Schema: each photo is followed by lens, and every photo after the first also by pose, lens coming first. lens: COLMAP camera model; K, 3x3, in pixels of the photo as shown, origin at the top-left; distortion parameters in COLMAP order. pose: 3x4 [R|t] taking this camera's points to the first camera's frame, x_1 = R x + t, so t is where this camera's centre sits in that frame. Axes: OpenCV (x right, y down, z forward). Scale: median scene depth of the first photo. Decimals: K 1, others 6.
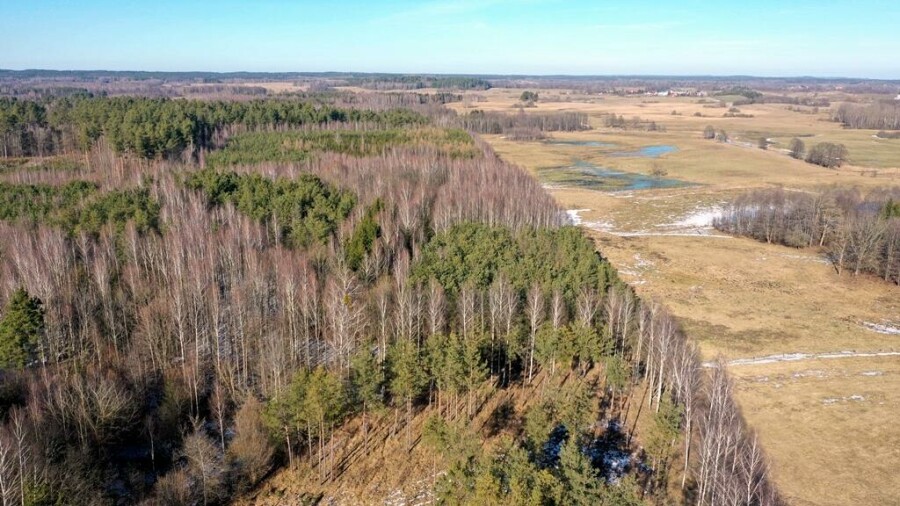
lens RADIAL K [[714.2, 0, 448.2], [0, 714.2, 257.4], [0, 0, 1]] dist [-0.001528, 0.009317]
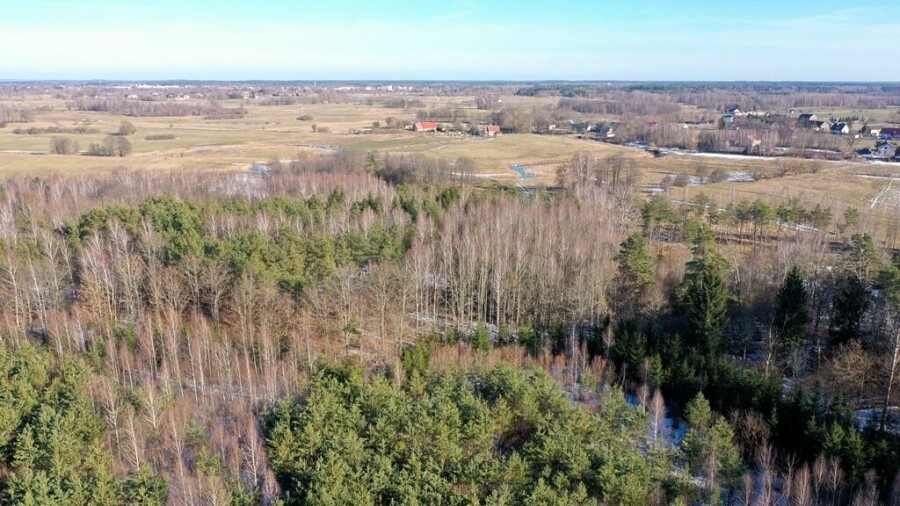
lens RADIAL K [[714.2, 0, 454.8], [0, 714.2, 255.6], [0, 0, 1]] dist [-0.001528, 0.009317]
pose [[0.180139, -0.243766, 0.952958, -0.455988], [0.244322, 0.949533, 0.196705, -0.060249], [-0.952815, 0.197394, 0.230606, 0.214908]]
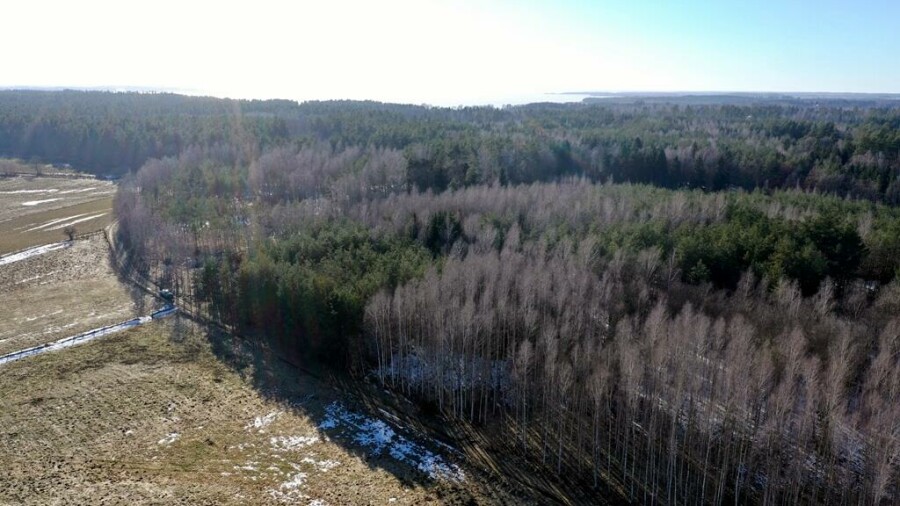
lens RADIAL K [[714.2, 0, 449.3], [0, 714.2, 258.9], [0, 0, 1]] dist [-0.001528, 0.009317]
pose [[-0.744500, 0.145821, -0.651503, 0.207722], [-0.178398, 0.896918, 0.404613, -0.142716], [0.643346, 0.417461, -0.641742, 0.565520]]
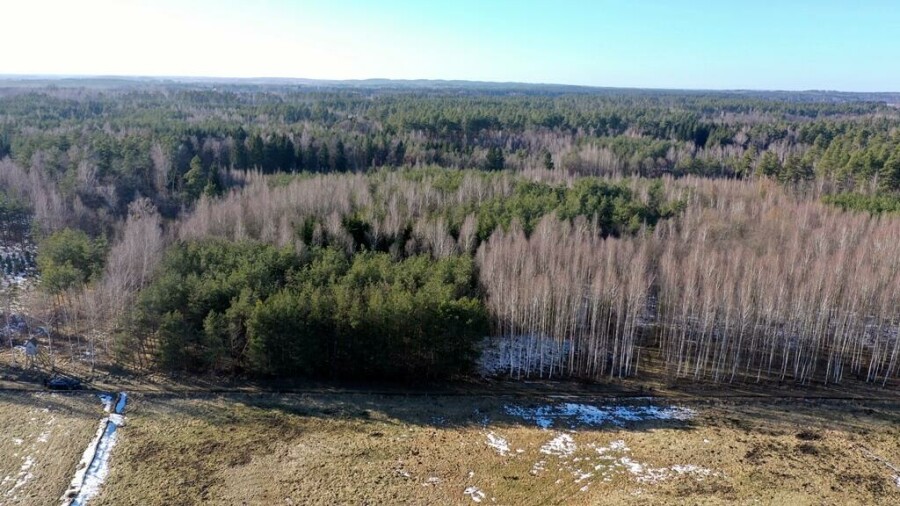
lens RADIAL K [[714.2, 0, 447.1], [0, 714.2, 248.7], [0, 0, 1]] dist [-0.001528, 0.009317]
pose [[0.001708, 0.225410, -0.974263, 0.312930], [-0.272356, 0.937538, 0.216436, -0.088847], [0.962195, 0.264977, 0.062993, 0.348126]]
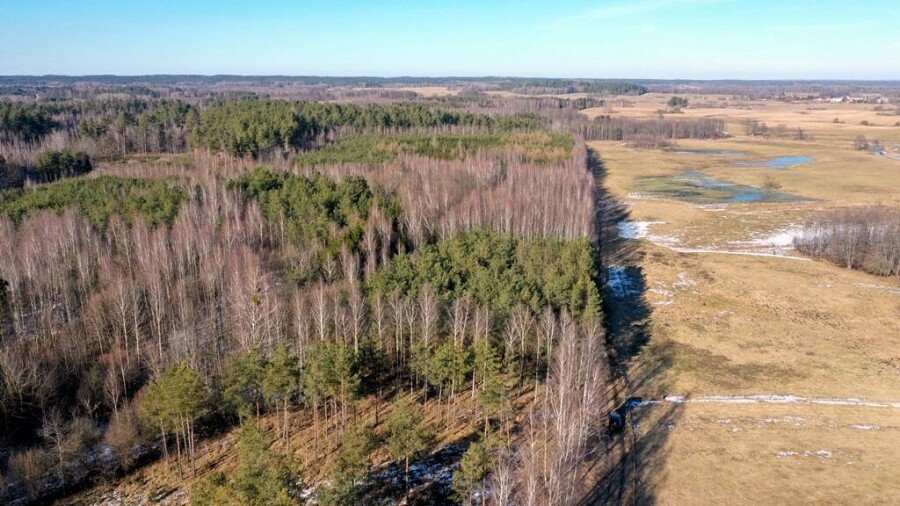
lens RADIAL K [[714.2, 0, 448.1], [0, 714.2, 253.8], [0, 0, 1]] dist [-0.001528, 0.009317]
pose [[0.975553, 0.051787, -0.213574, 0.074574], [-0.054111, 0.998522, -0.005044, -0.003309], [0.212997, 0.016478, 0.976914, 0.015821]]
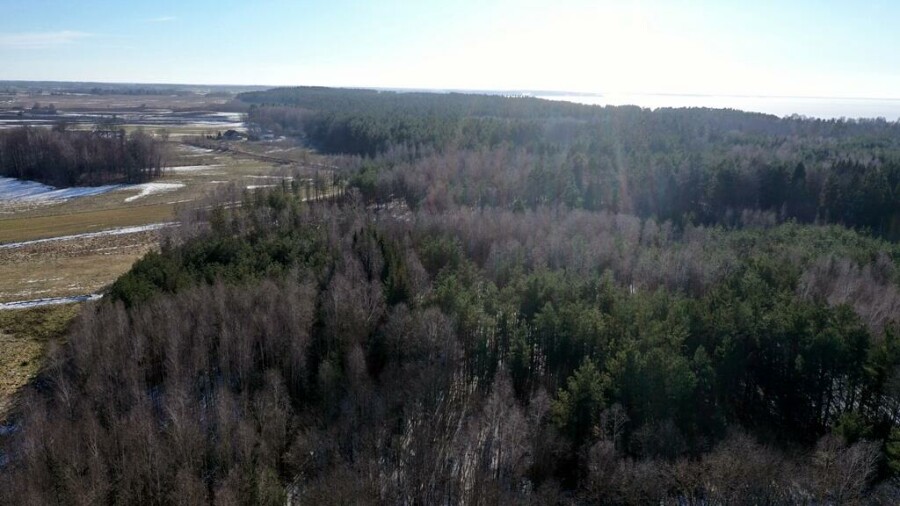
lens RADIAL K [[714.2, 0, 454.4], [0, 714.2, 258.3], [0, 0, 1]] dist [-0.001528, 0.009317]
pose [[-0.982464, 0.018408, -0.185544, -0.009627], [-0.071119, 0.882887, 0.464168, -0.156034], [0.172359, 0.469224, -0.866096, 0.608361]]
